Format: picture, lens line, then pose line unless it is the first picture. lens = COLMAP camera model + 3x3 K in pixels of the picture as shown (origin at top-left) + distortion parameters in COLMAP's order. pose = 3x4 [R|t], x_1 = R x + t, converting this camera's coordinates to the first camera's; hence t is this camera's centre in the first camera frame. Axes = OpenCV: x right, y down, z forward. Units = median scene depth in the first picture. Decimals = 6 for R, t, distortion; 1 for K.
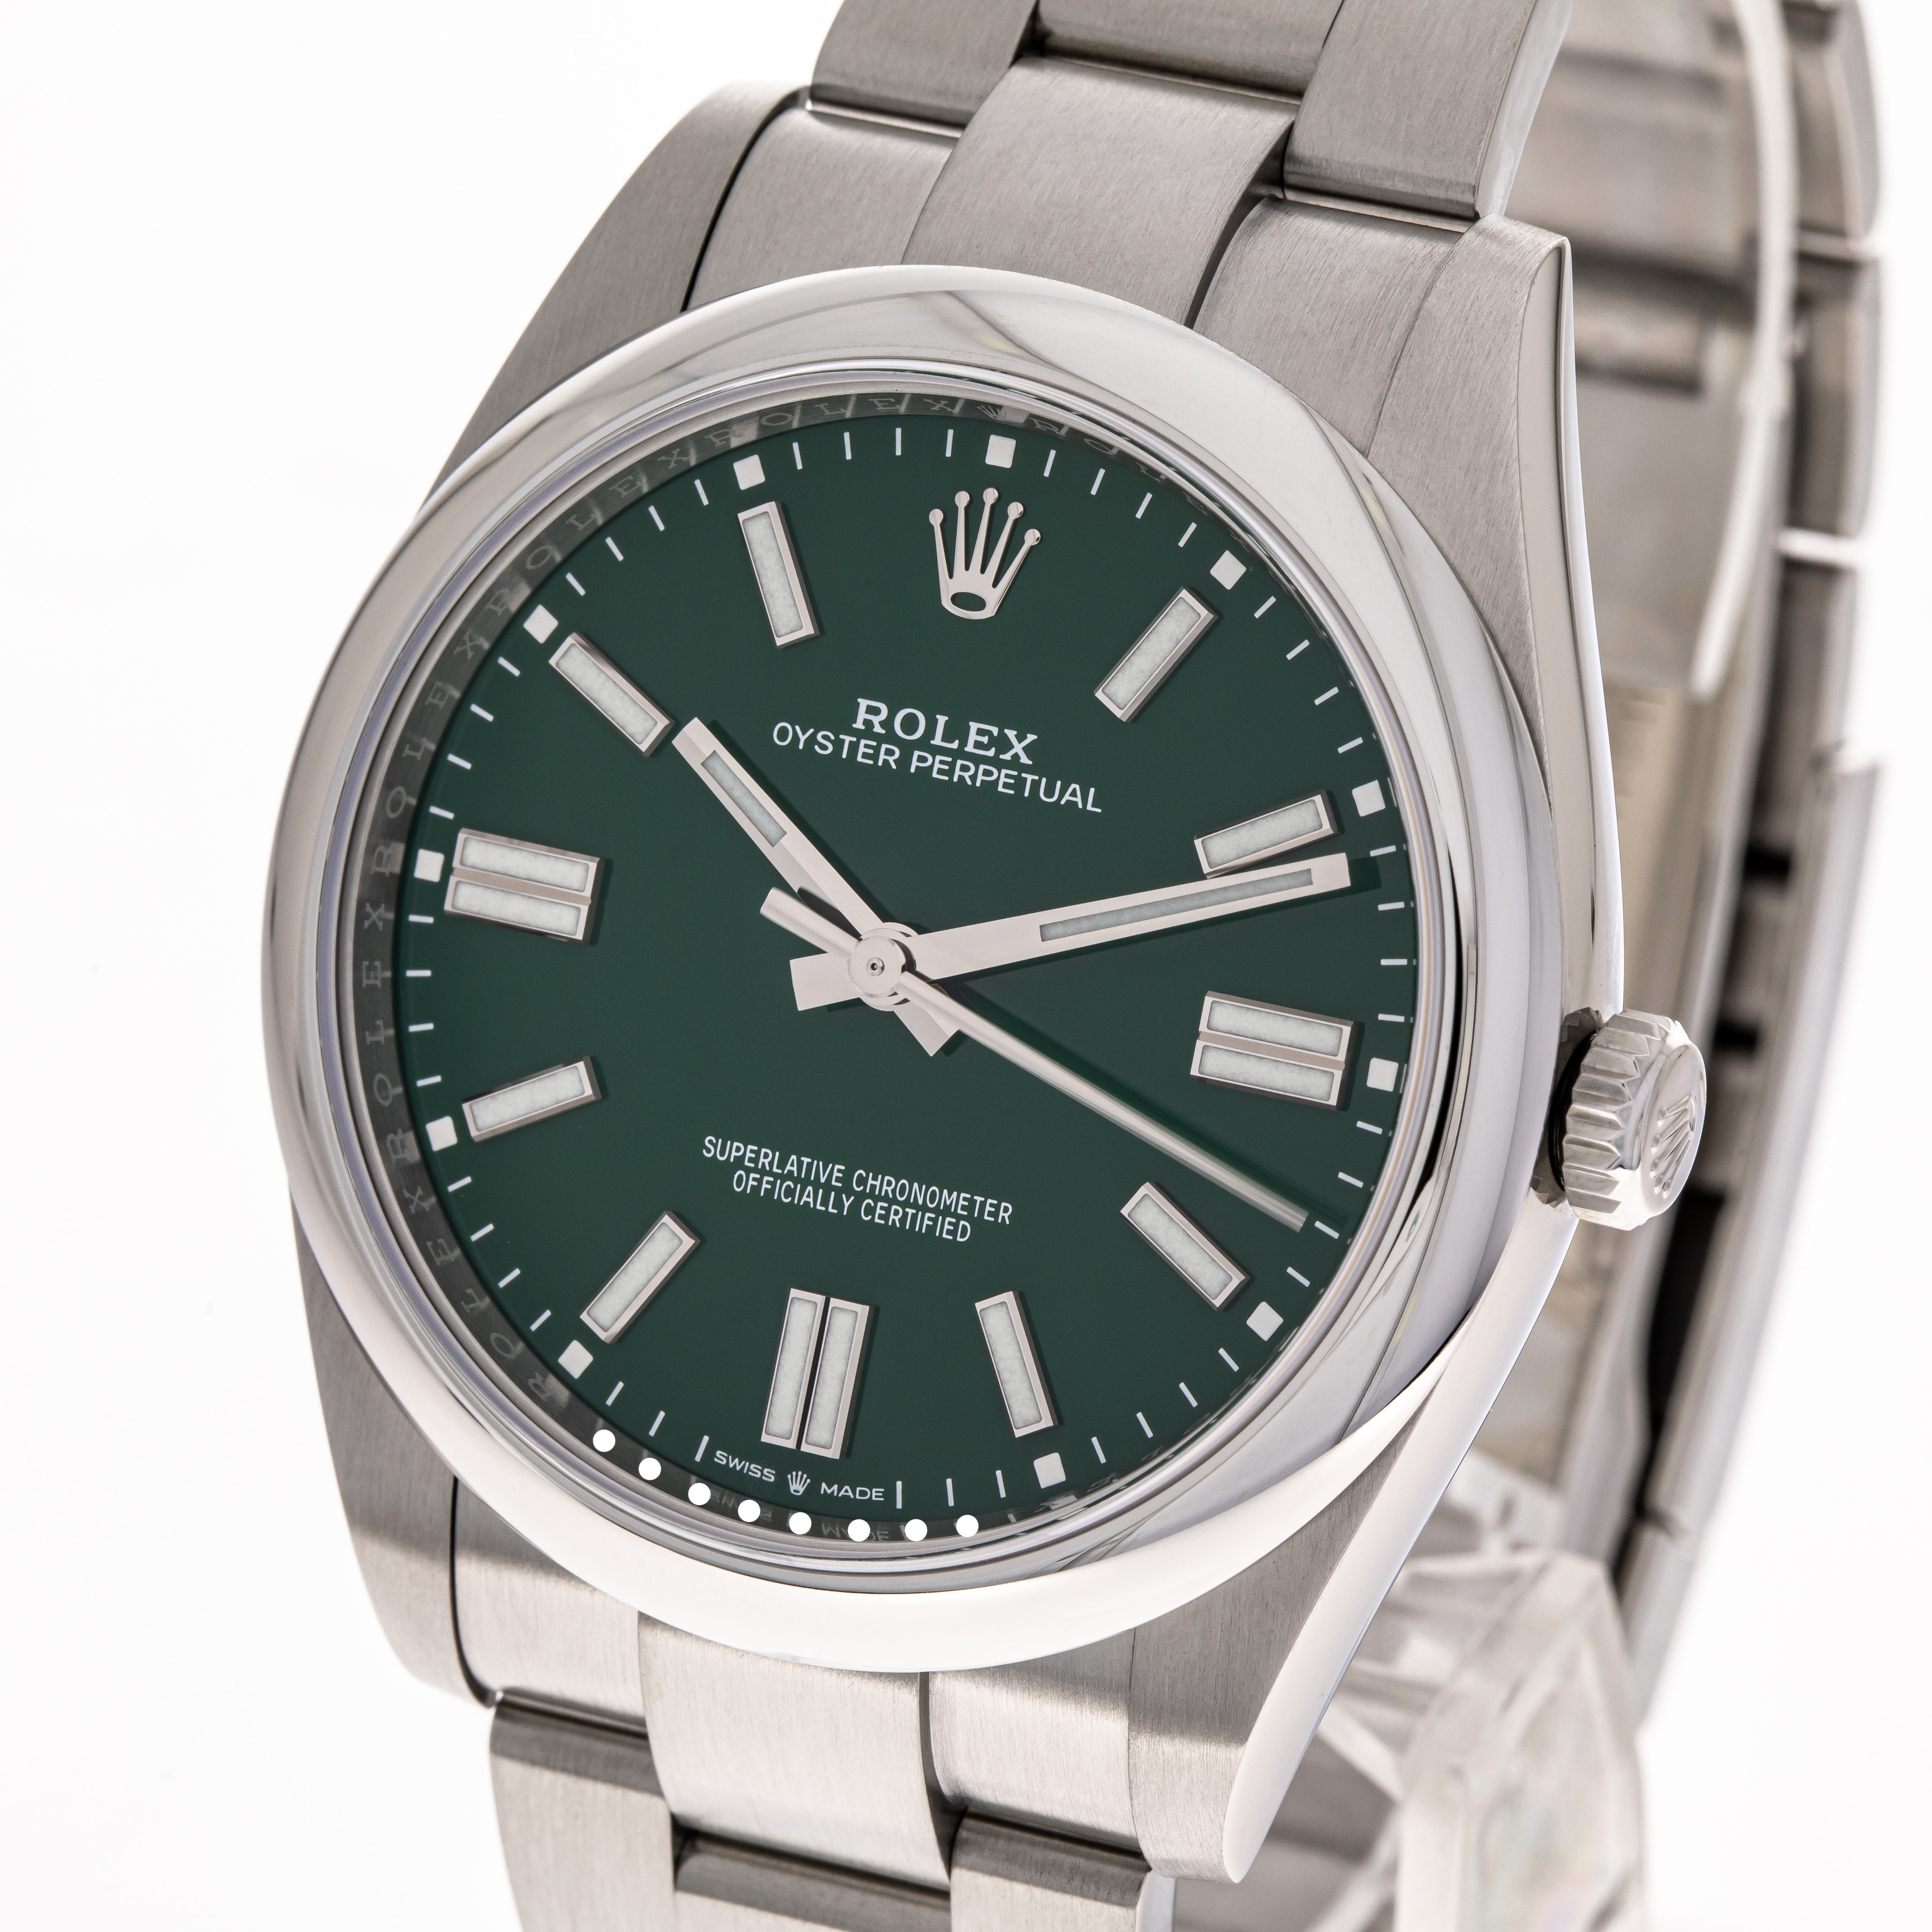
lens RADIAL K [[12775.6, 0, 966.0], [0, 12775.6, 966.0], [0, 0, 1]] dist [0.715949, -4.701524]
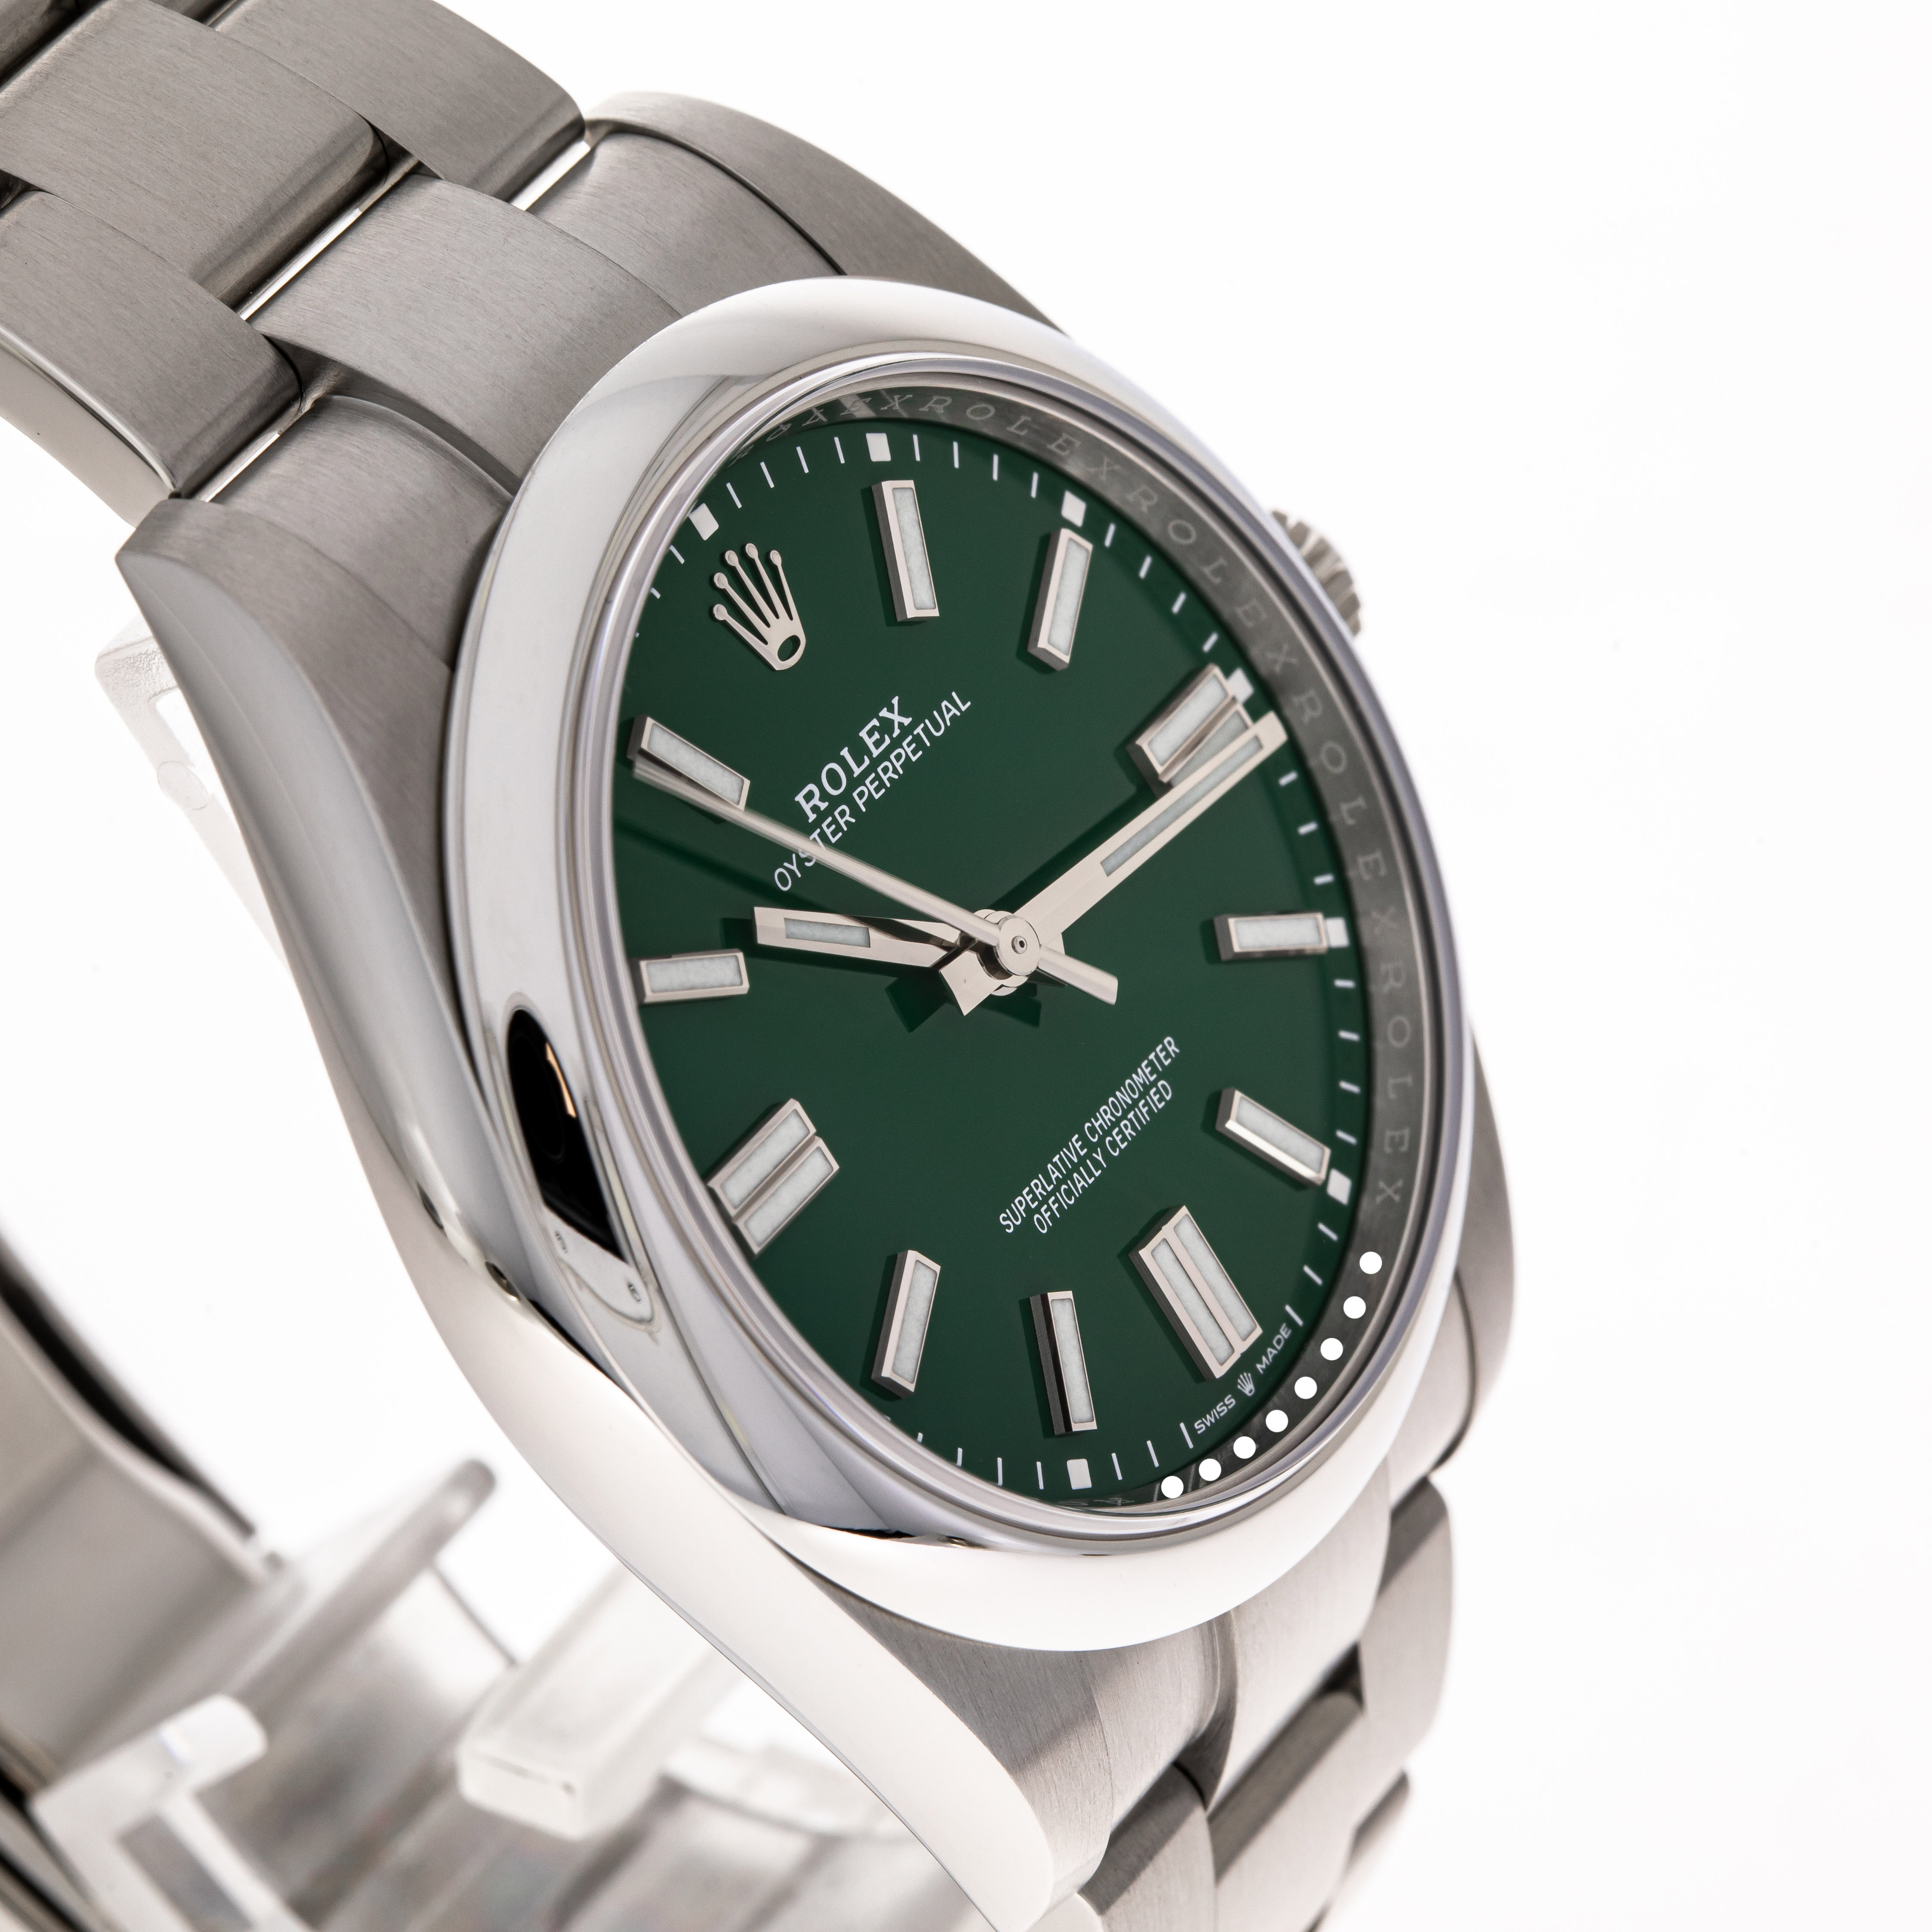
lens RADIAL K [[12775.6, 0, 966.0], [0, 12775.6, 966.0], [0, 0, 1]] dist [0.715949, -4.701524]
pose [[0.107798, -0.558218, 0.822662, -0.827417], [0.590145, 0.701853, 0.398913, -0.398384], [-0.800068, 0.442488, 0.405088, 0.595808]]
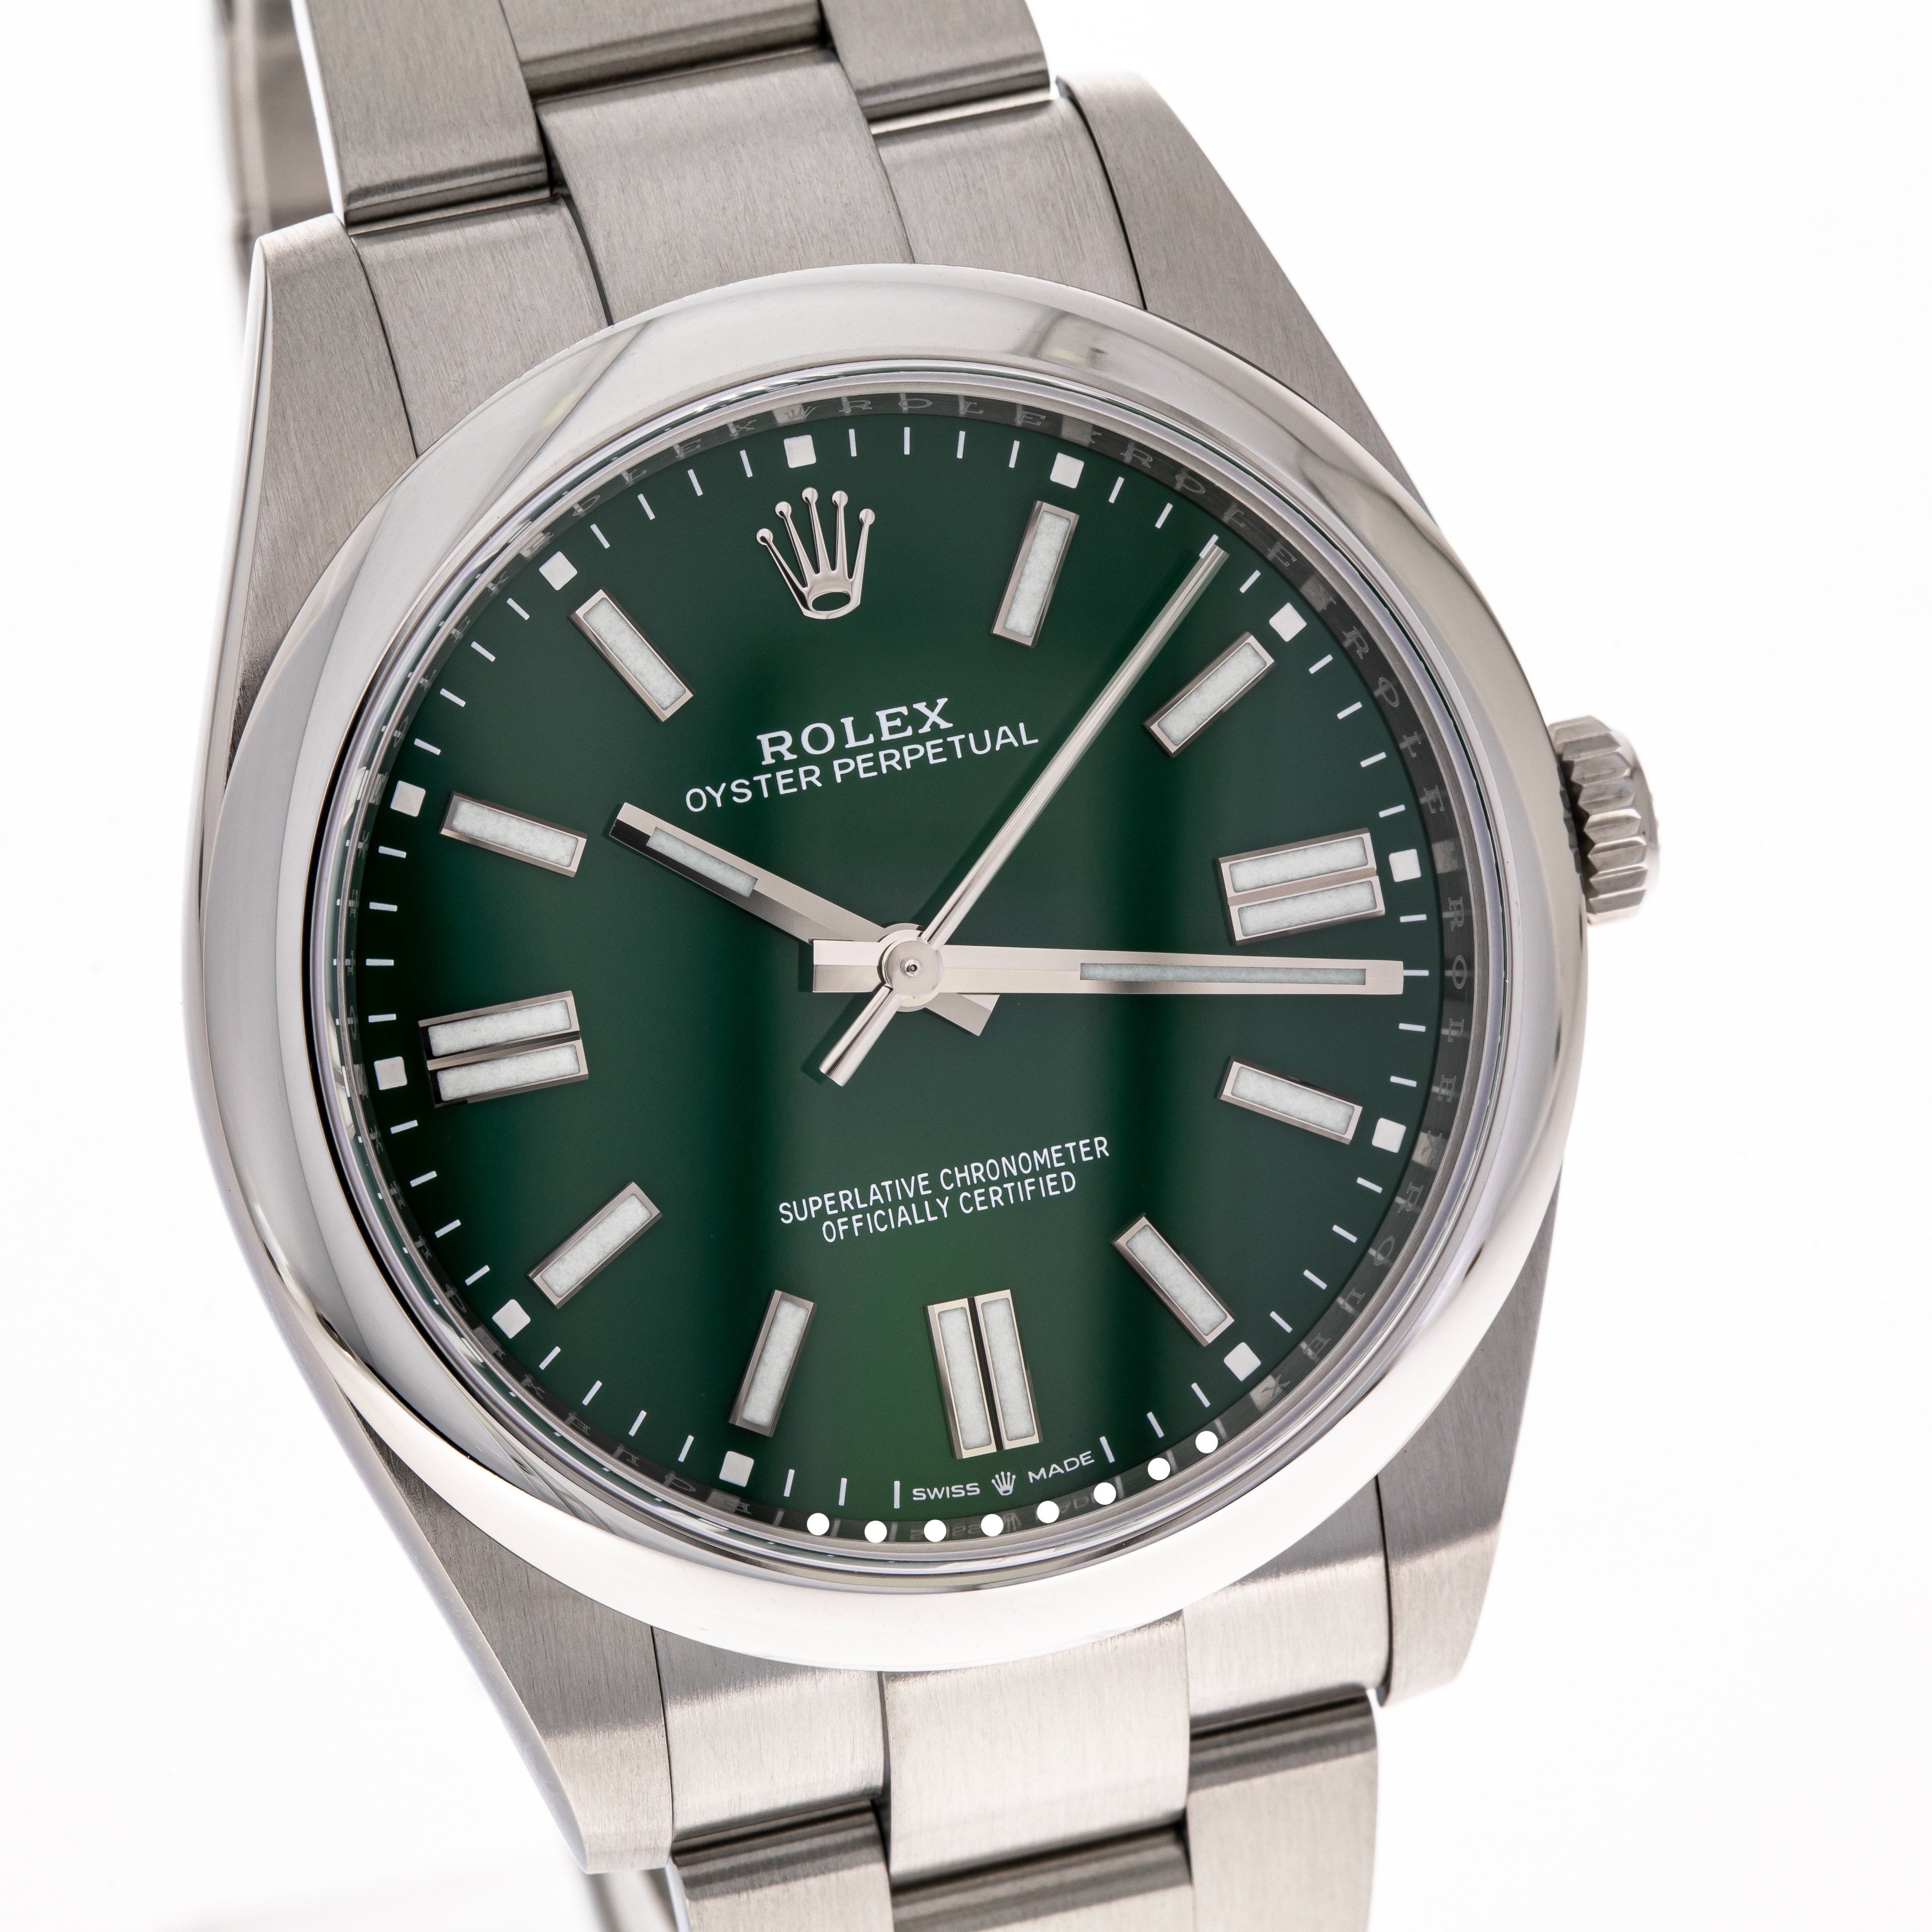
lens RADIAL K [[12775.6, 0, 966.0], [0, 12775.6, 966.0], [0, 0, 1]] dist [0.715949, -4.701524]
pose [[0.765632, -0.367138, 0.528220, -0.529184], [0.376925, 0.921450, 0.094114, -0.092137], [-0.521282, 0.127043, 0.843875, 0.153529]]
